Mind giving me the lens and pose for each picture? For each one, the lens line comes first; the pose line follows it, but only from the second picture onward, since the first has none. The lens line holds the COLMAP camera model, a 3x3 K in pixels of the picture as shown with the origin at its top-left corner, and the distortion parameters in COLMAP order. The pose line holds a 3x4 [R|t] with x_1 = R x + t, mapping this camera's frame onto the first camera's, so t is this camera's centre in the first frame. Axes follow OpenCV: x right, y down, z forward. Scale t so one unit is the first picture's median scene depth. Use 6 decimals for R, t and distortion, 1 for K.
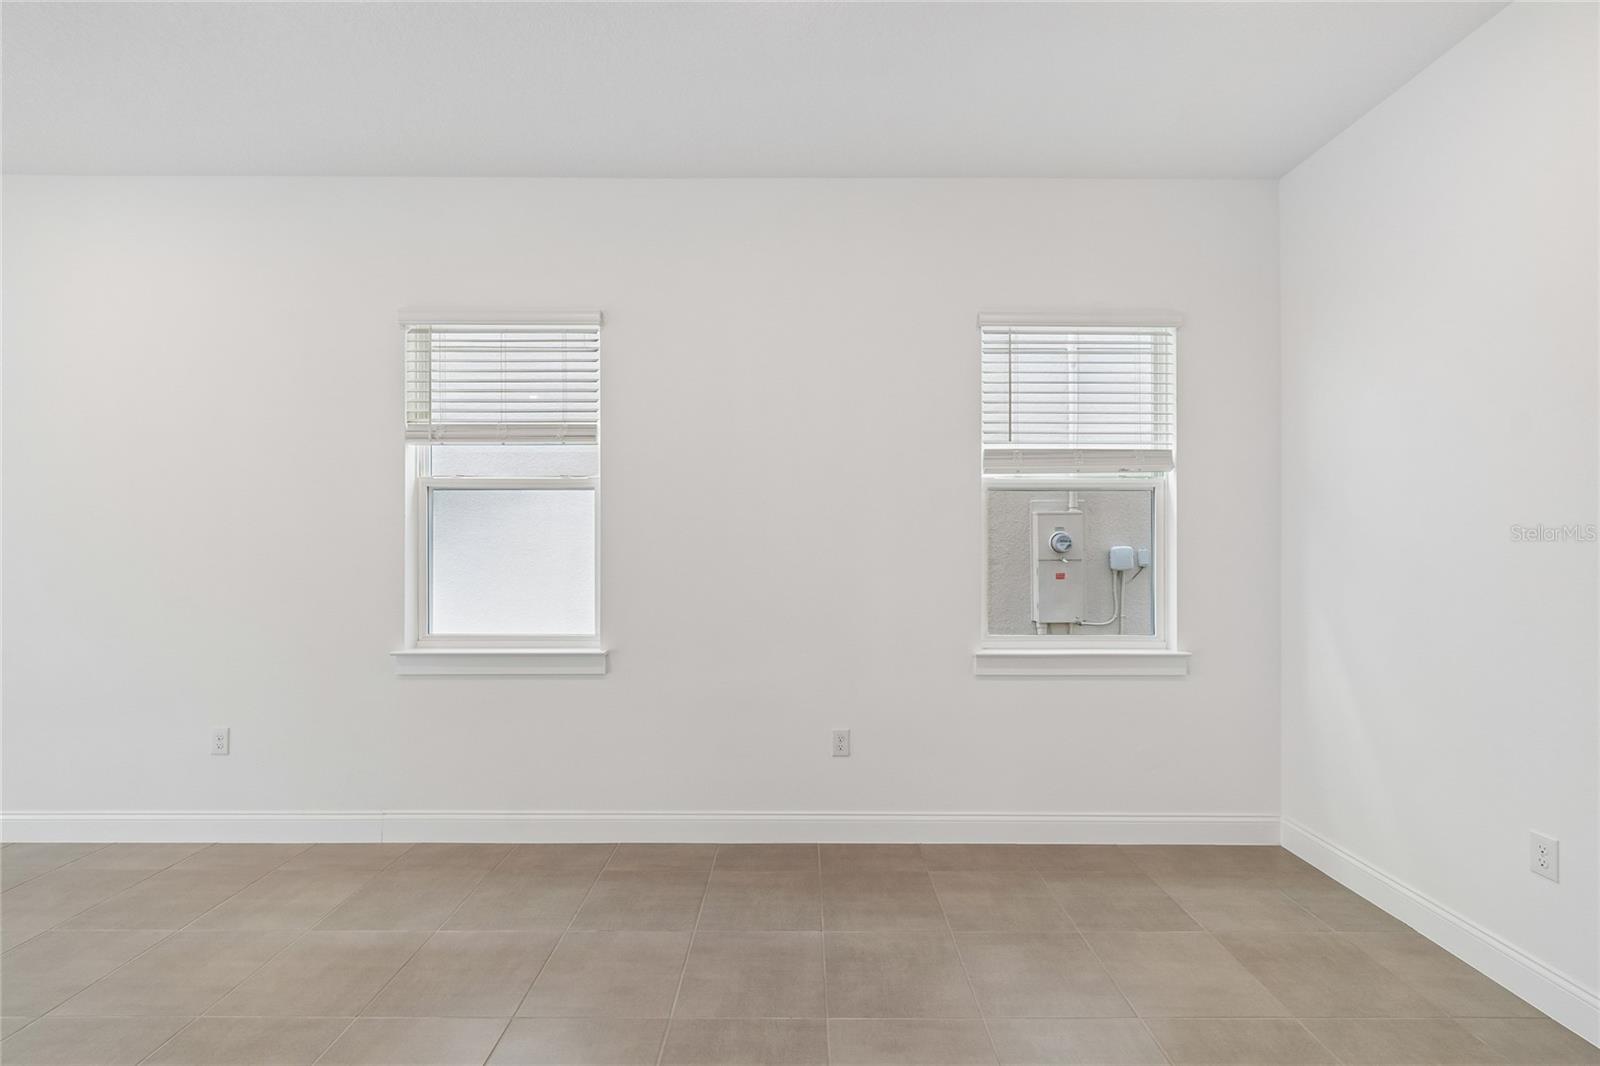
lens RADIAL K [[705.6, 0, 792.3], [0, 705.6, 540.1], [0, 0, 1]] dist [0.000875, -0.000057]
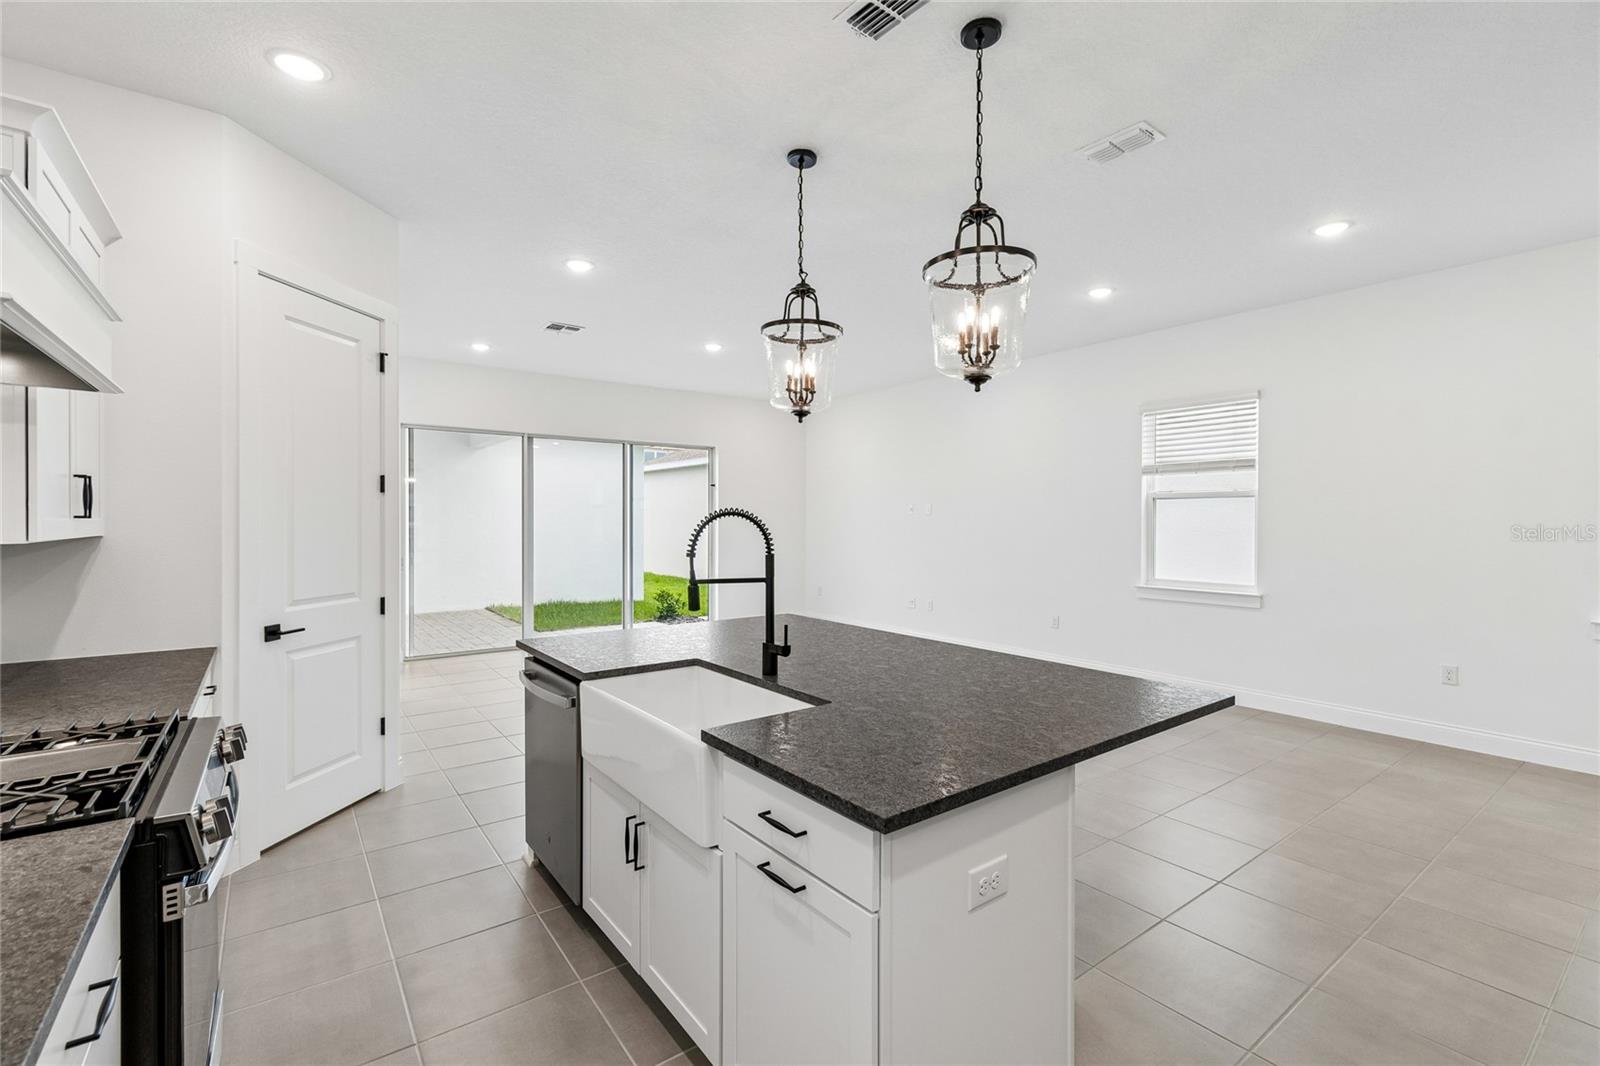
lens RADIAL K [[703.0, 0, 800.0], [0, 703.0, 533.0], [0, 0, 1]] dist [0.005846, -0.004079]
pose [[0.597823, 0.015226, -0.801484, 0.416204], [0.002894, 0.999772, 0.021151, -0.025388], [0.801623, -0.014964, 0.597642, -0.860372]]
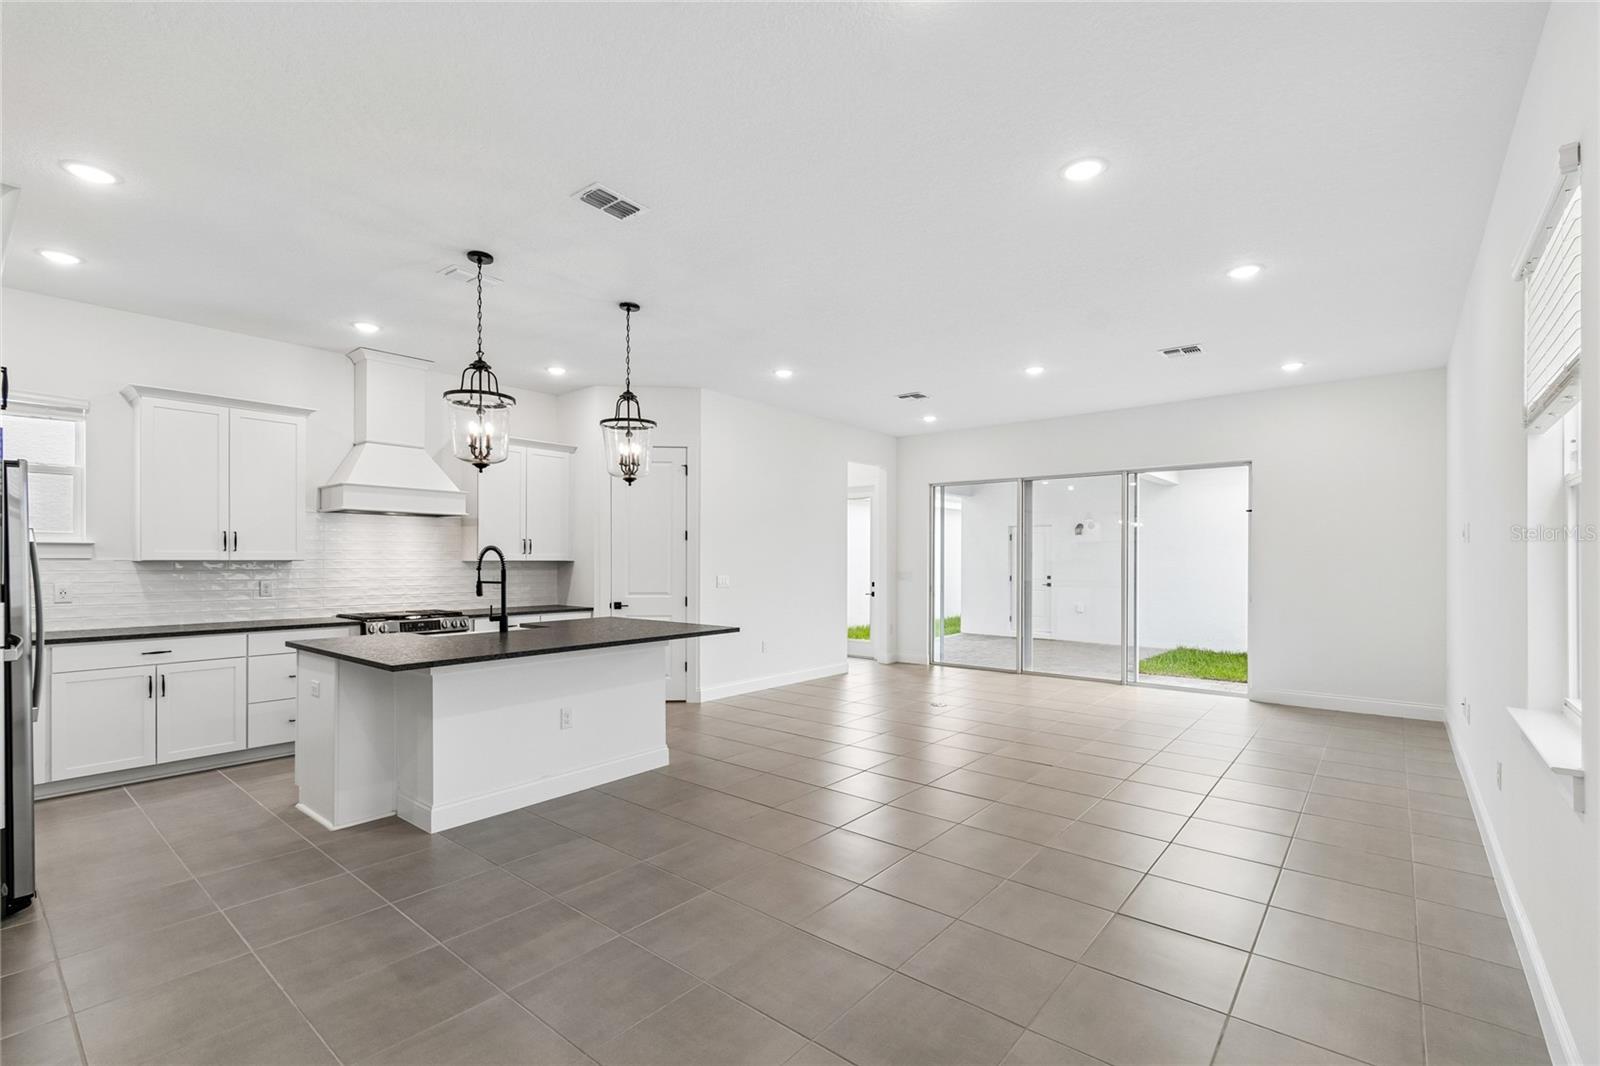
lens RADIAL K [[712.7, 0, 799.6], [0, 712.7, 560.6], [0, 0, 1]] dist [0.003342, 0.000169]
pose [[-0.638149, -0.000686, -0.769913, 0.525808], [0.001460, 0.999997, -0.002101, -0.002282], [0.769911, -0.002465, -0.638146, 0.890457]]
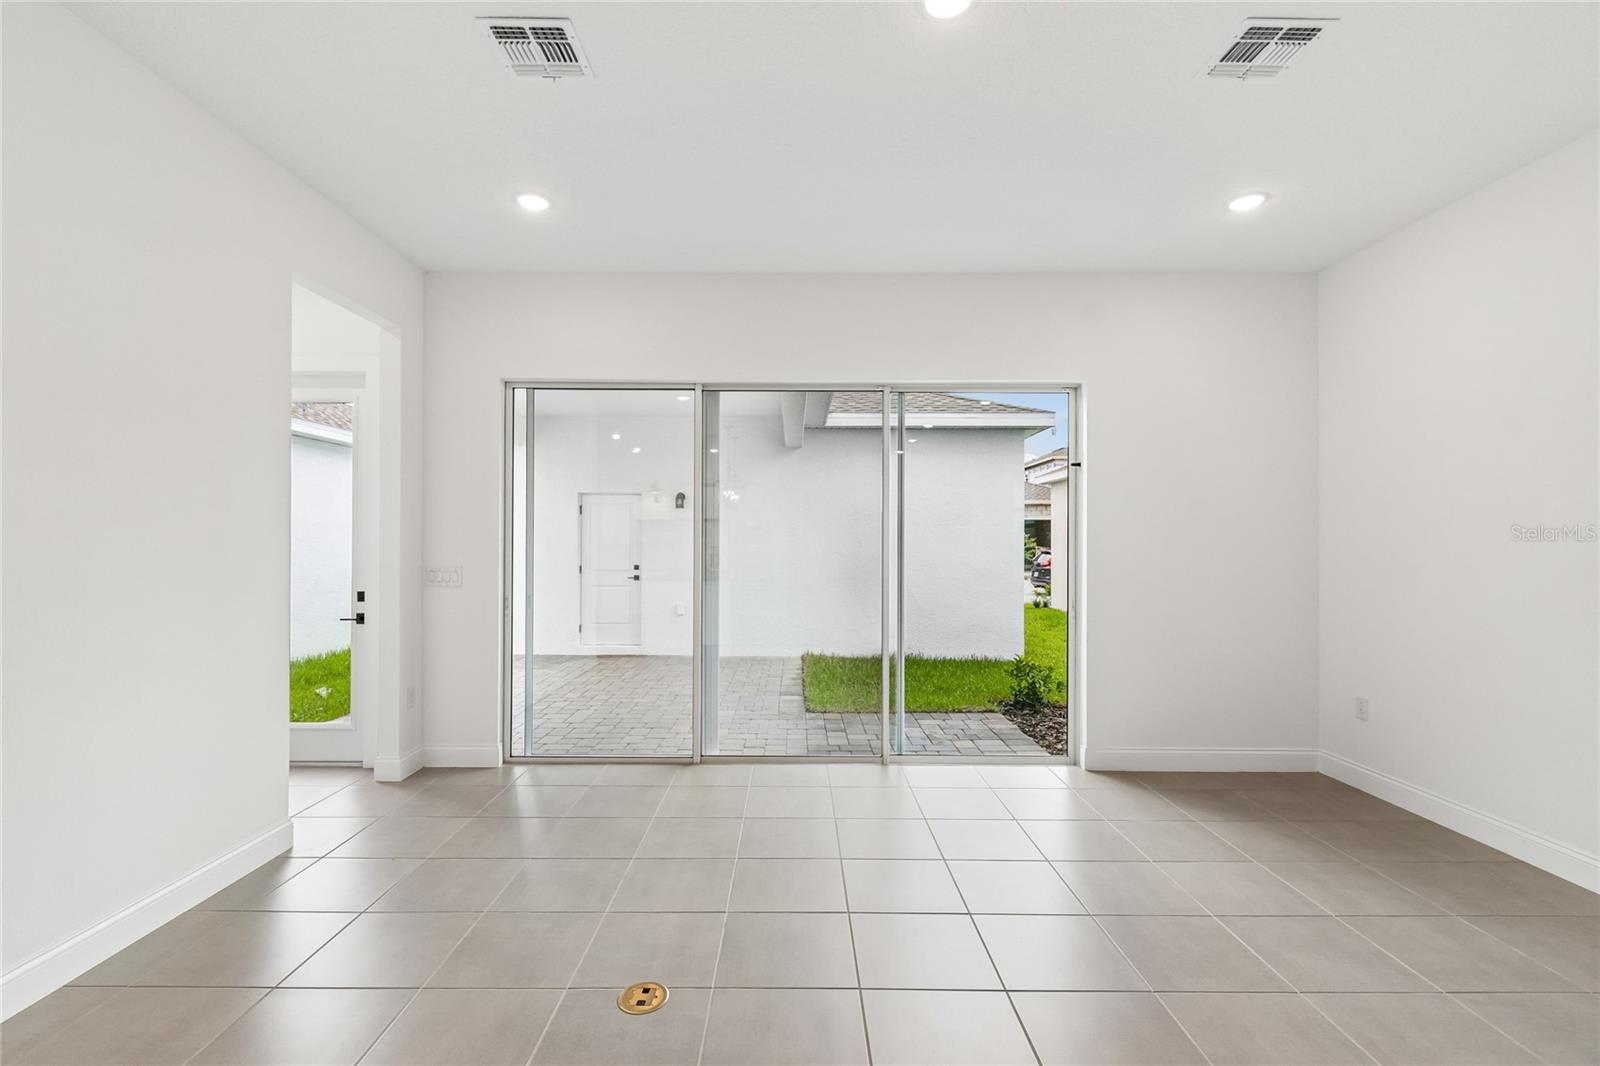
lens RADIAL K [[705.6, 0, 792.3], [0, 705.6, 540.1], [0, 0, 1]] dist [0.000875, -0.000057]
pose [[-0.003862, -0.007737, -0.999963, -0.694061], [-0.000520, 0.999970, -0.007735, -0.001741], [0.999992, 0.000490, -0.003866, 0.006525]]
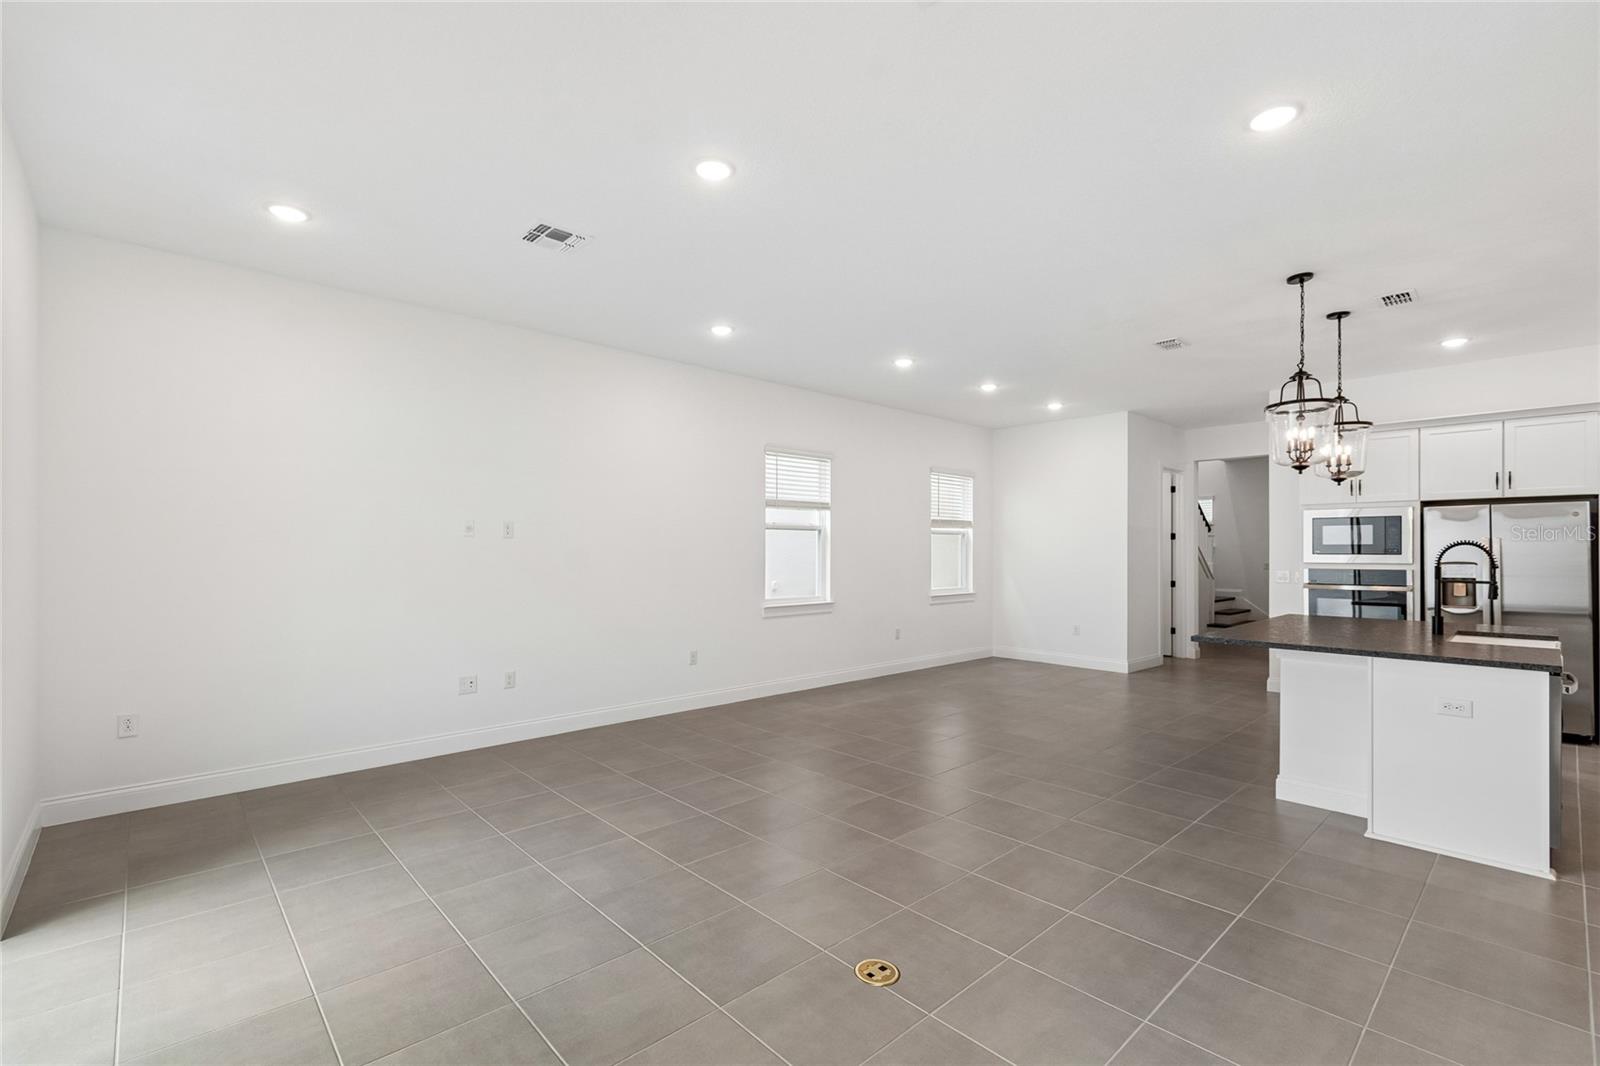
lens RADIAL K [[703.0, 0, 800.0], [0, 703.0, 533.0], [0, 0, 1]] dist [0.005846, -0.004079]
pose [[0.732034, 0.016235, 0.681074, -1.865028], [-0.001330, 0.999748, -0.022402, -0.016720], [-0.681267, 0.015493, 0.731871, -0.576364]]
